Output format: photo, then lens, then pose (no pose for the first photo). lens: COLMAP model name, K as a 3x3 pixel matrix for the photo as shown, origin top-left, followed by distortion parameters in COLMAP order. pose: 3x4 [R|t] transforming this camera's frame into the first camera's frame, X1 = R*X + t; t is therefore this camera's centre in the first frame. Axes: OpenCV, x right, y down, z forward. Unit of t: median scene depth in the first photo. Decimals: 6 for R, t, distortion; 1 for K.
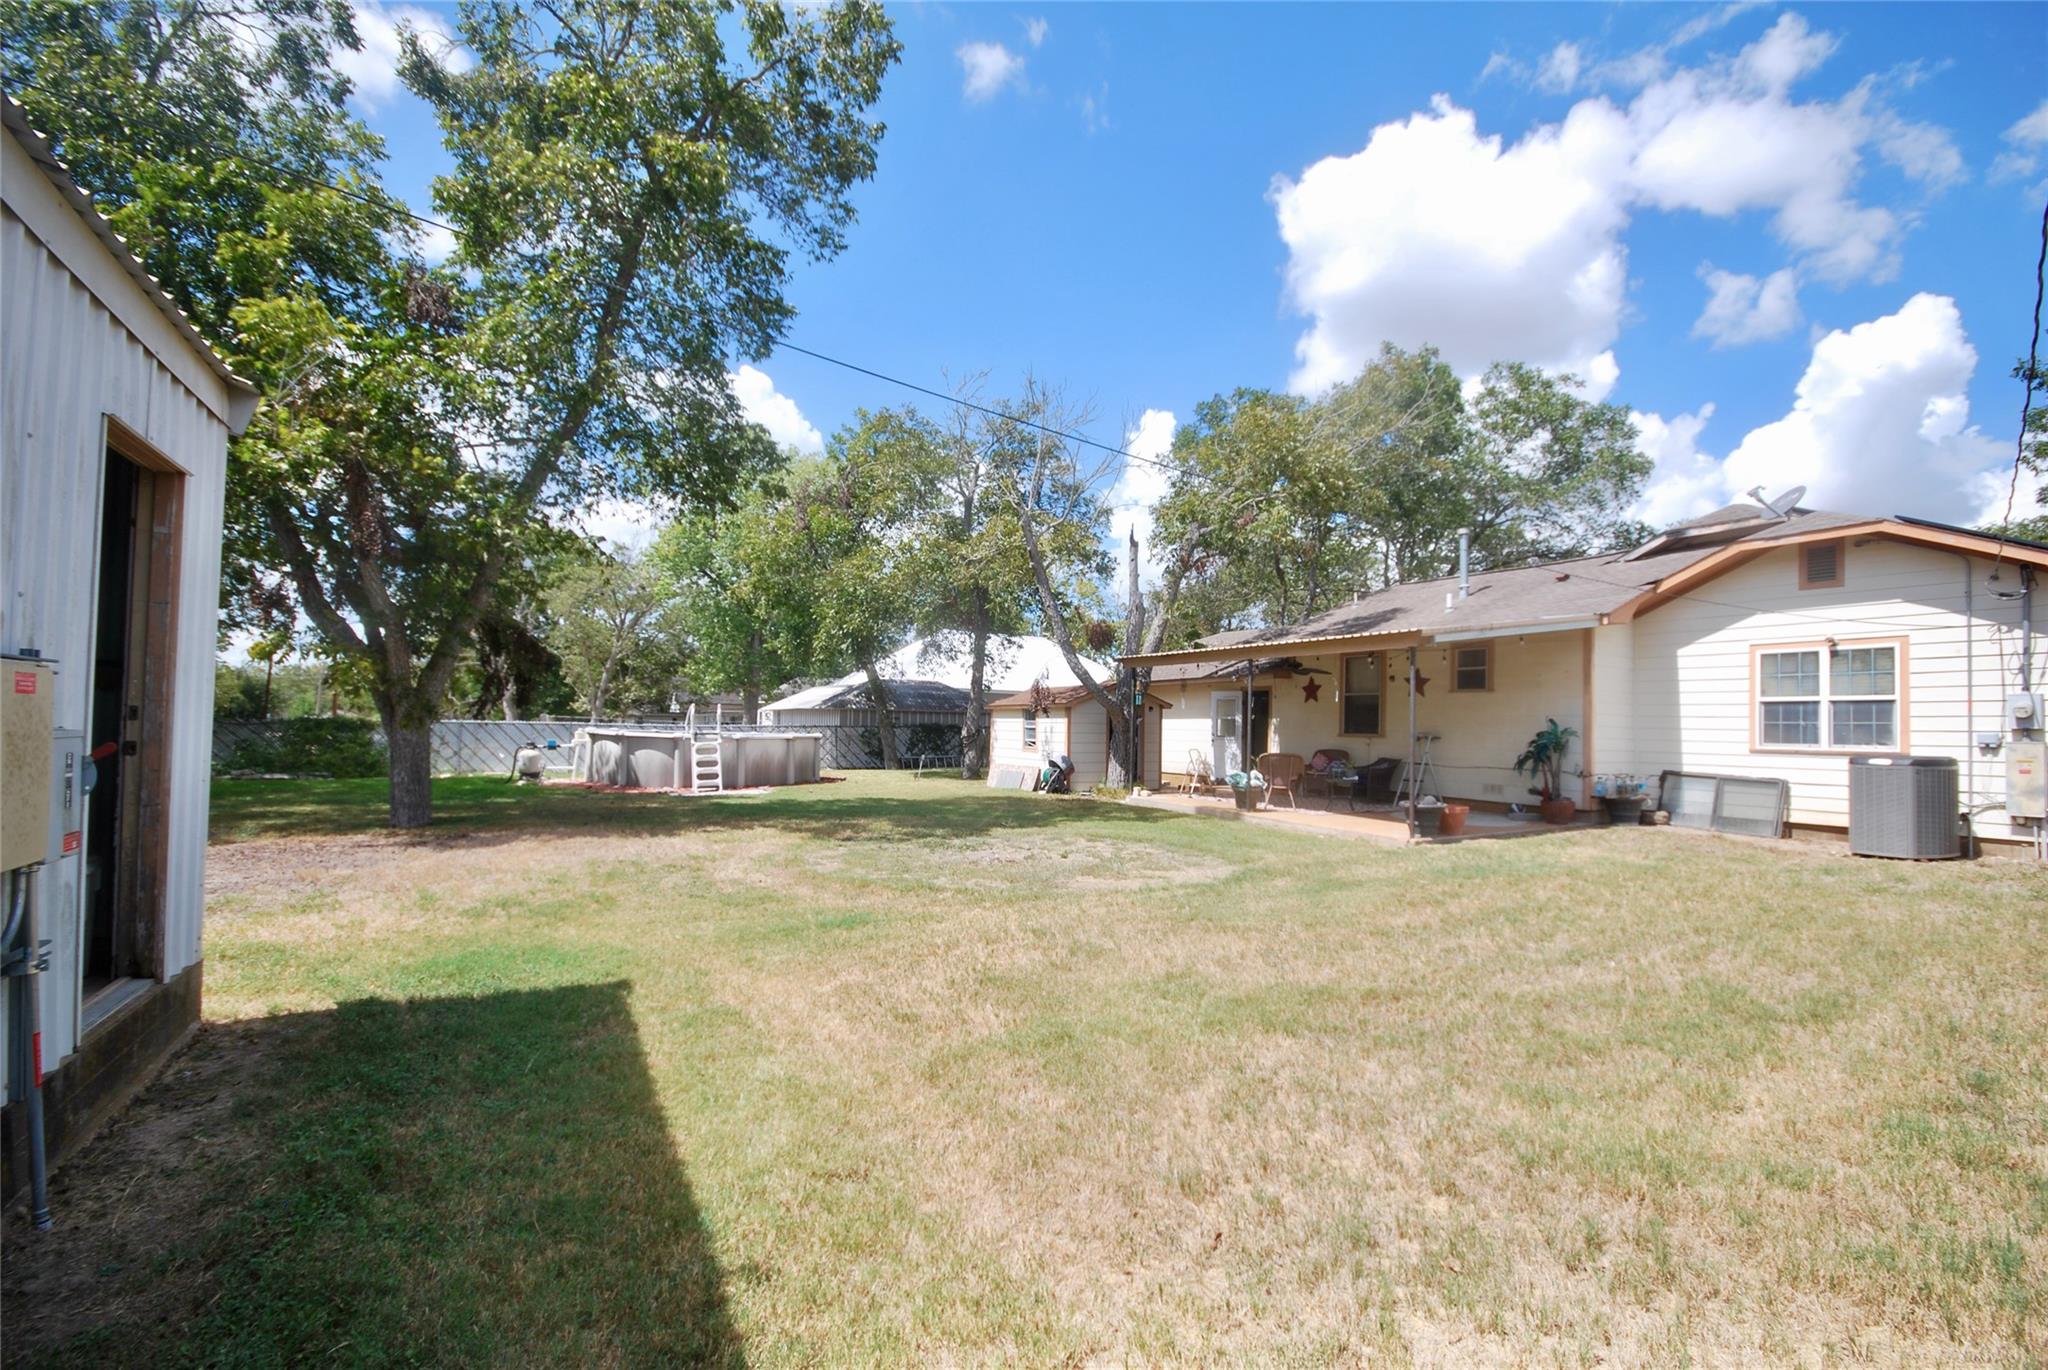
lens RADIAL K [[904.0, 0, 1017.3], [0, 904.0, 701.4], [0, 0, 1]] dist [-0.000864, -0.000038]
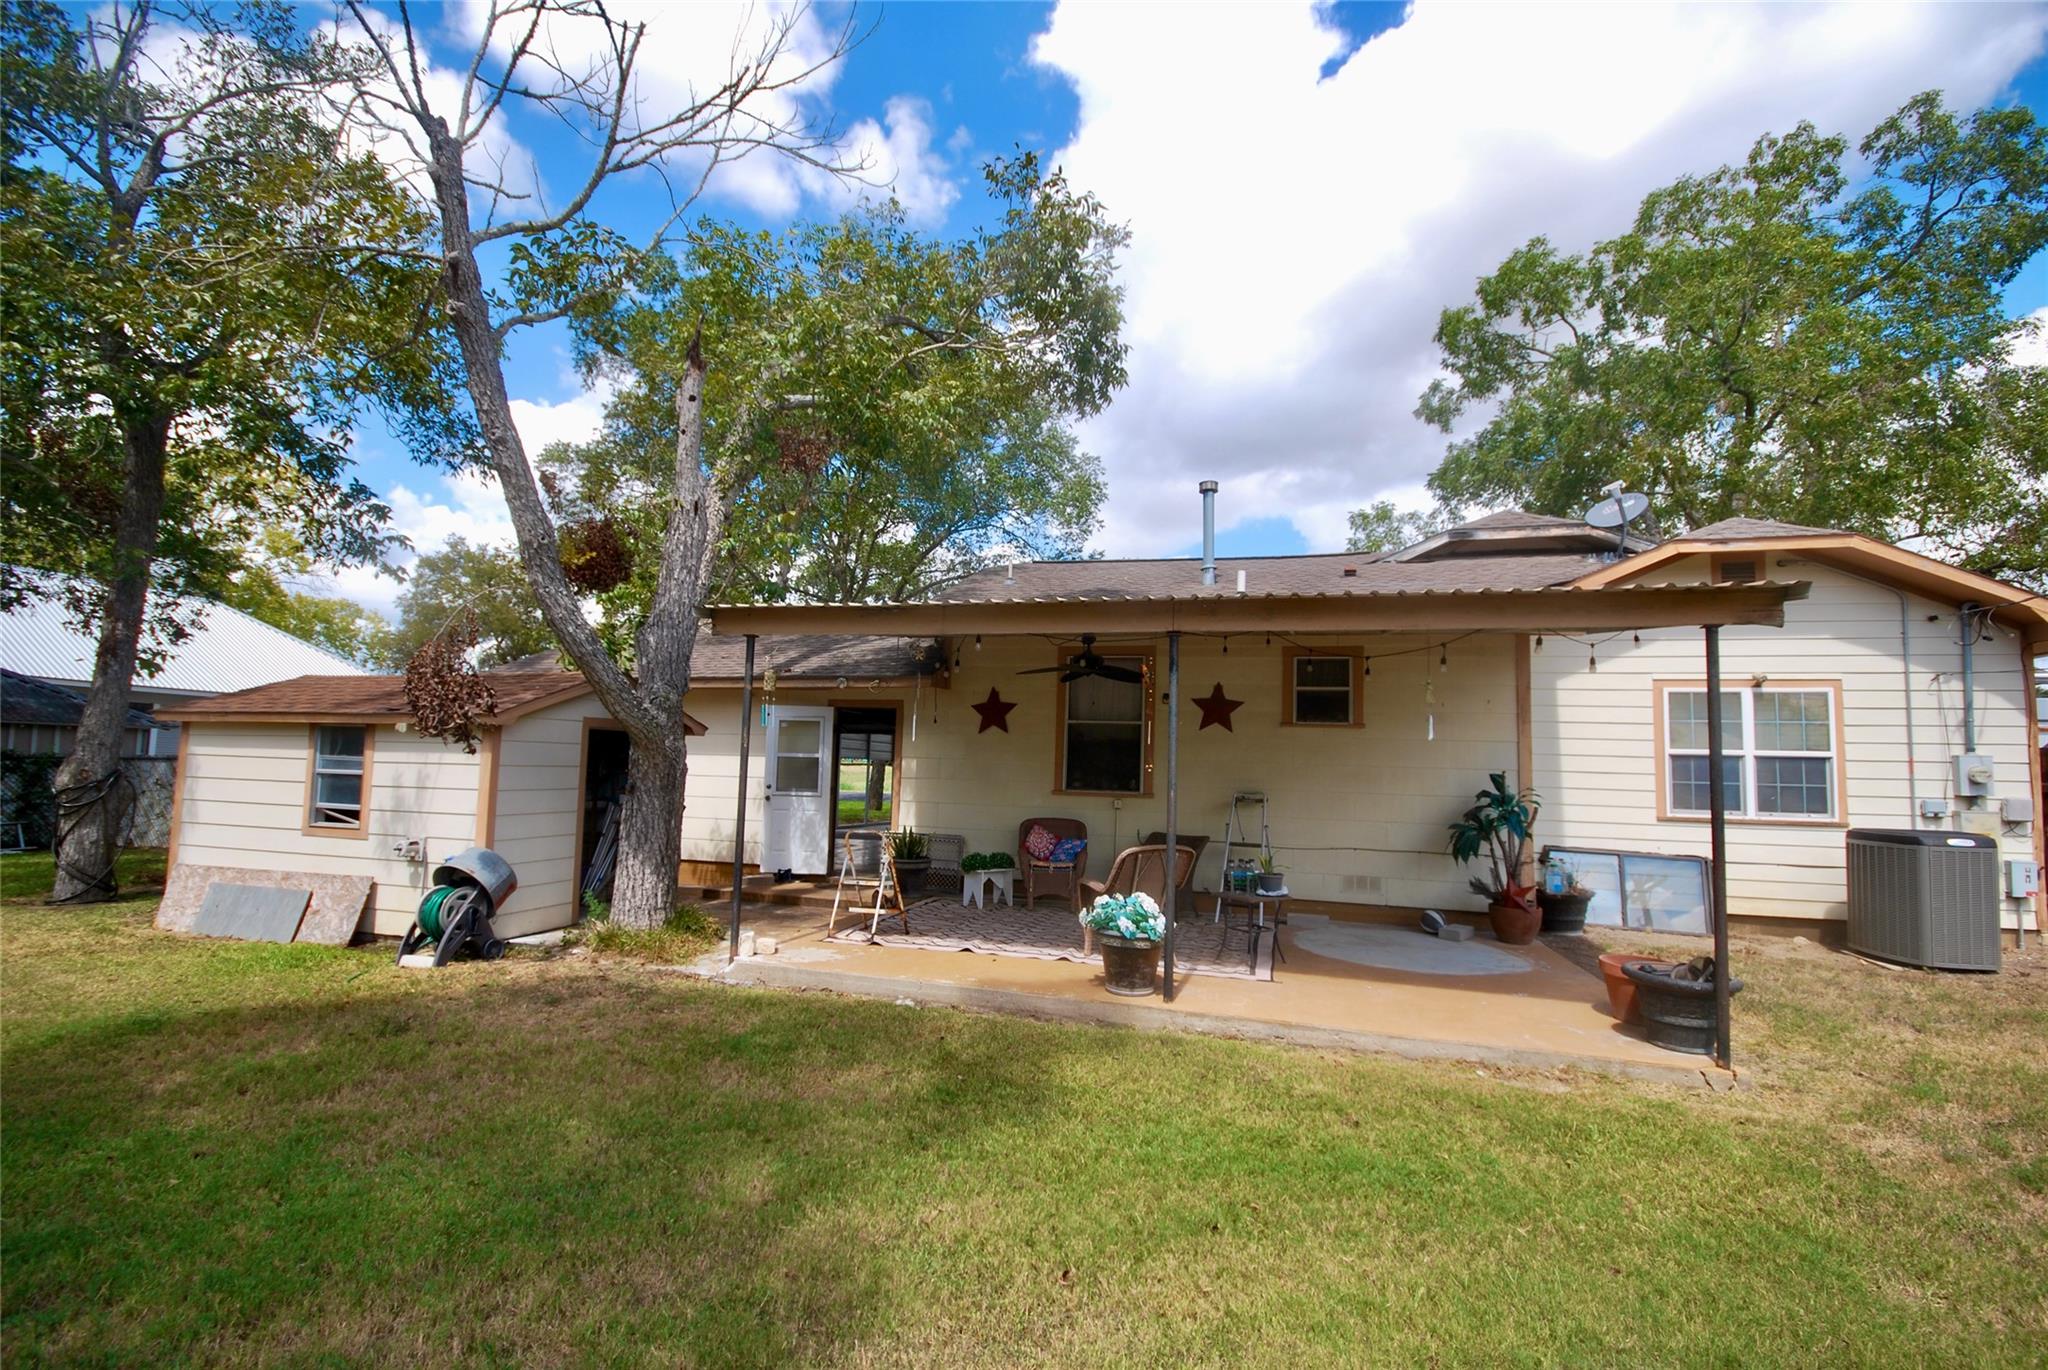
lens RADIAL K [[894.3, 0, 1030.6], [0, 894.3, 690.7], [0, 0, 1]] dist [0.003811, -0.008221]
pose [[0.688156, 0.061495, 0.722952, -0.101768], [-0.034781, 0.998052, -0.051788, 0.004662], [-0.724729, 0.010493, 0.688955, 0.880005]]
